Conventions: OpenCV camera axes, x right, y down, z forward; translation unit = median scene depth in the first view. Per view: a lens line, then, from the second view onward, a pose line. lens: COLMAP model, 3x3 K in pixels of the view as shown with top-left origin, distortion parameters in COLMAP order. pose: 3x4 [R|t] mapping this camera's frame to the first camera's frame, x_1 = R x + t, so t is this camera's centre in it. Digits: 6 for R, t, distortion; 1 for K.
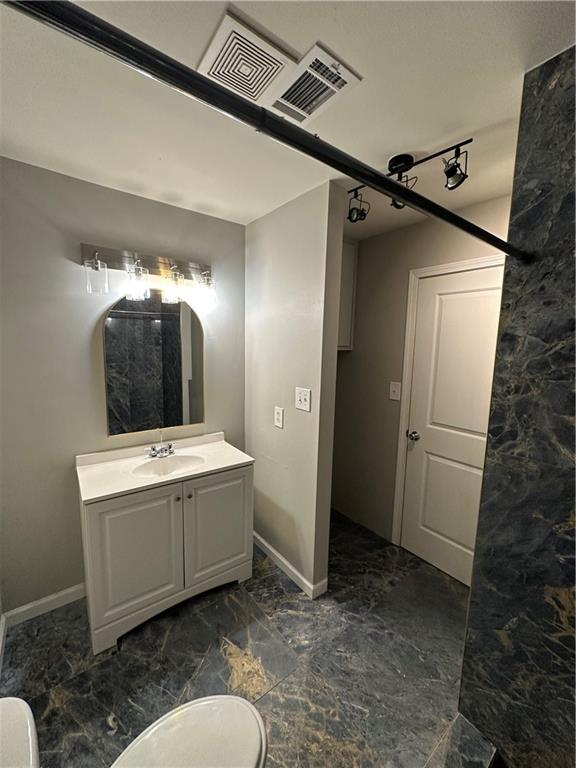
lens RADIAL K [[306.4, 0, 288.0], [0, 306.4, 384.0], [0, 0, 1]] dist [-0.003129, 0.000300]
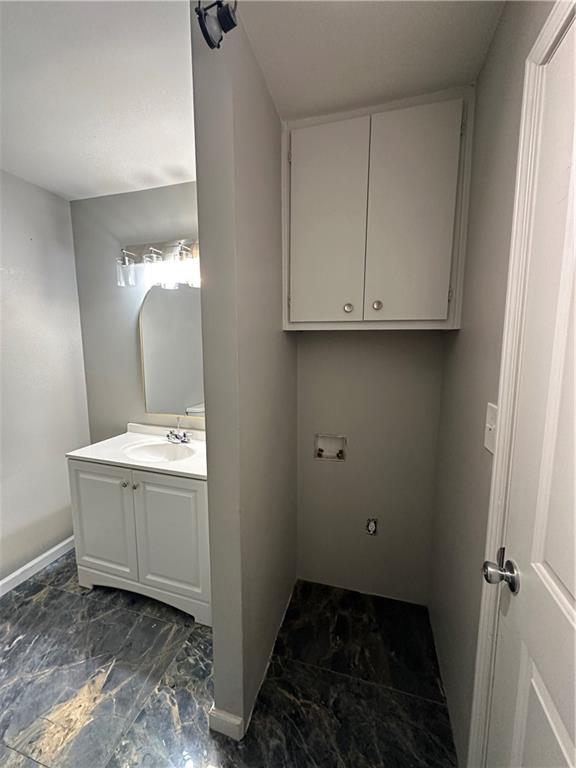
lens RADIAL K [[308.7, 0, 288.0], [0, 308.7, 384.0], [0, 0, 1]] dist [-0.000660, 0.000631]
pose [[0.585016, 0.088119, -0.806220, 0.762451], [-0.098931, 0.994410, 0.036901, -0.031254], [0.804965, 0.058173, 0.590463, 0.892602]]
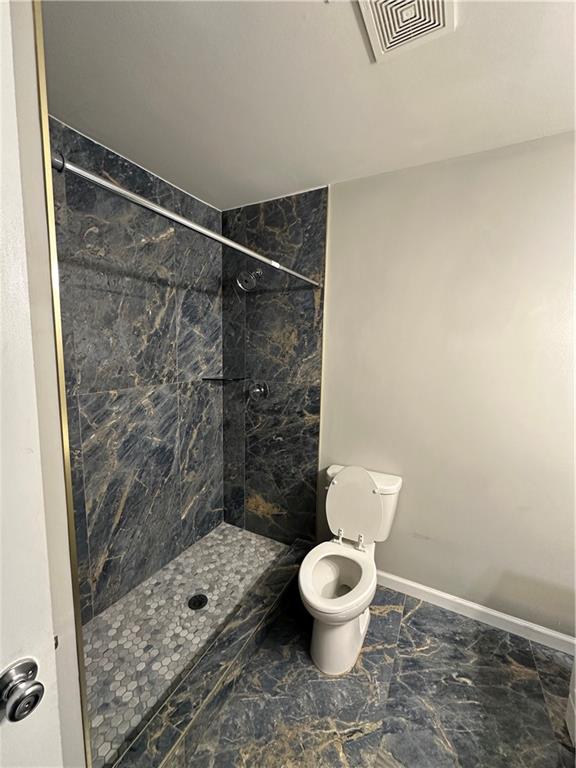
lens RADIAL K [[306.4, 0, 288.0], [0, 306.4, 384.0], [0, 0, 1]] dist [-0.003129, 0.000300]
pose [[-0.911297, 0.014388, -0.411499, 0.349280], [-0.090427, 0.967997, 0.234103, -0.088233], [0.401698, 0.250547, -0.880832, 1.186153]]
